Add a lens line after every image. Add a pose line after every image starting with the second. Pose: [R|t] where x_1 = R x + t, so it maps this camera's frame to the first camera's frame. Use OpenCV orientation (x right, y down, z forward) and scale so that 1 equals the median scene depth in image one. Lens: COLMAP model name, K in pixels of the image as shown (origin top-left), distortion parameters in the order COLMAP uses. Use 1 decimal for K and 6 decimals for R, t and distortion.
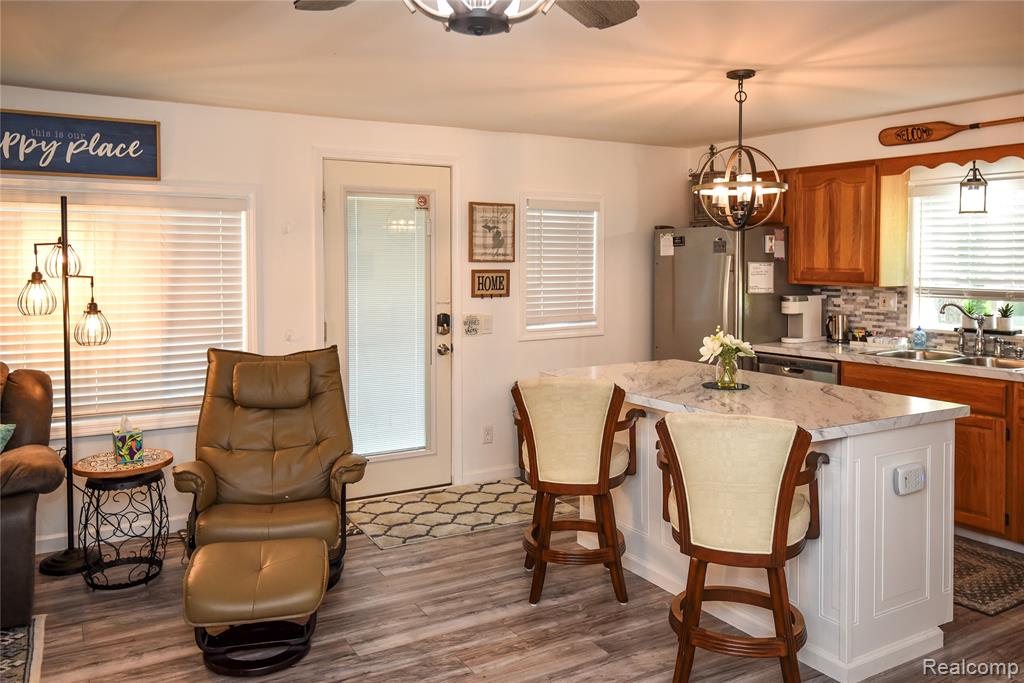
lens RADIAL K [[802.9, 0, 512.0], [0, 802.9, 341.5], [0, 0, 1]] dist [0.000813, 0.000007]
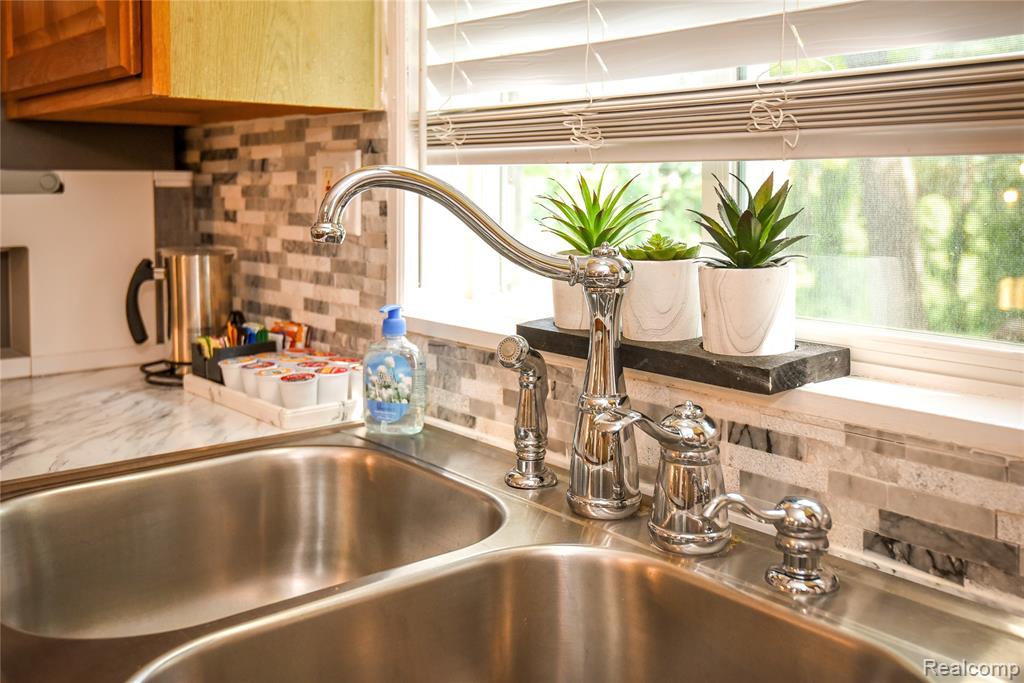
lens RADIAL K [[1044.2, 0, 512.0], [0, 1044.2, 341.5], [0, 0, 1]] dist [0.005024, 0.000701]
pose [[0.994606, -0.006503, 0.103518, 0.443258], [0.002099, 0.999090, 0.042599, -0.019394], [-0.103701, -0.042152, 0.993715, 0.652897]]
